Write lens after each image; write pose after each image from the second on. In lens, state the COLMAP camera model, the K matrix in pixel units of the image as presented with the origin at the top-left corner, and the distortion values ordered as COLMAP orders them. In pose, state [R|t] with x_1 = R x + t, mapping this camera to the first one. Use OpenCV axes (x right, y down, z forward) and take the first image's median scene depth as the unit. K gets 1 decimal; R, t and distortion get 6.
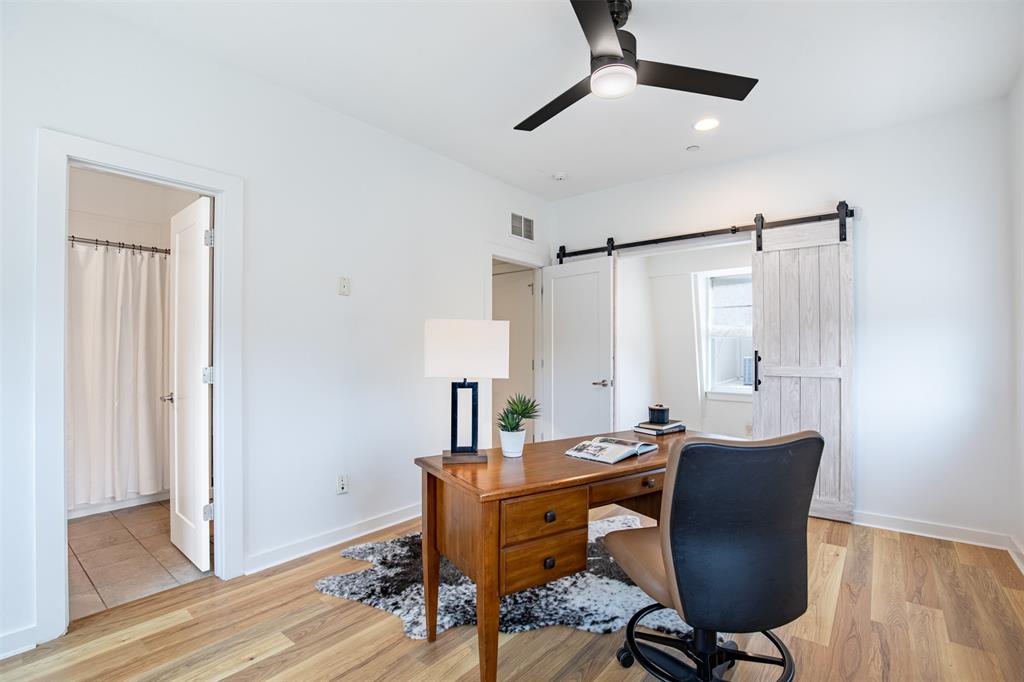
lens RADIAL K [[468.0, 0, 510.3], [0, 468.0, 345.2], [0, 0, 1]] dist [-0.037865, 0.007839]
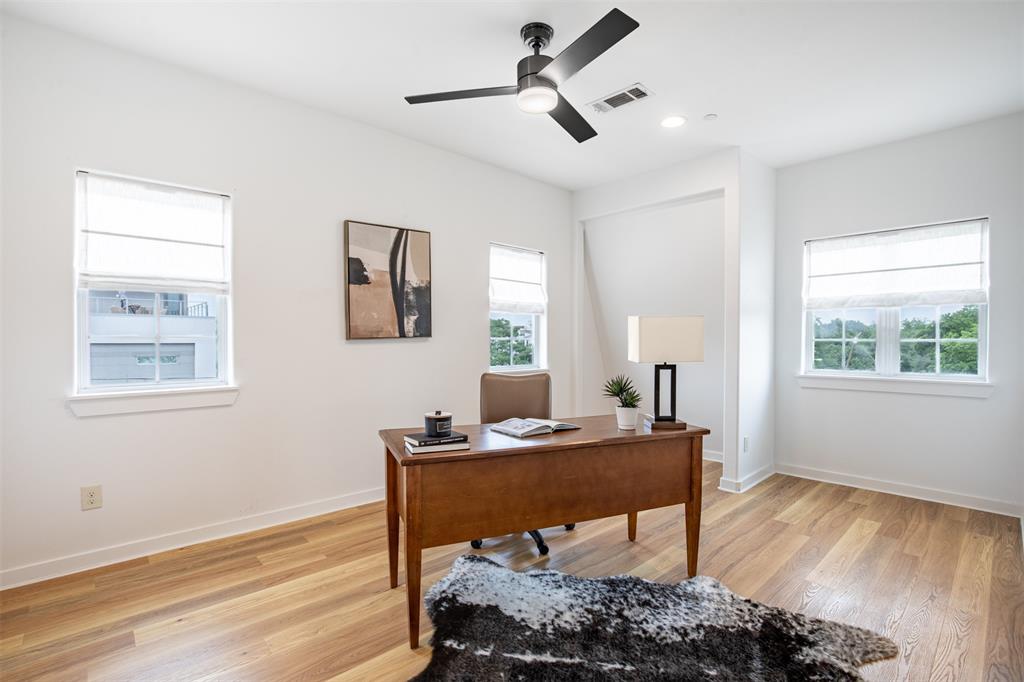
lens RADIAL K [[468.0, 0, 510.3], [0, 468.0, 345.2], [0, 0, 1]] dist [-0.037865, 0.007839]
pose [[-0.989379, -0.004588, 0.145289, 0.110525], [-0.004226, 0.999987, 0.002798, 0.021480], [-0.145300, 0.002154, -0.989385, 1.947812]]
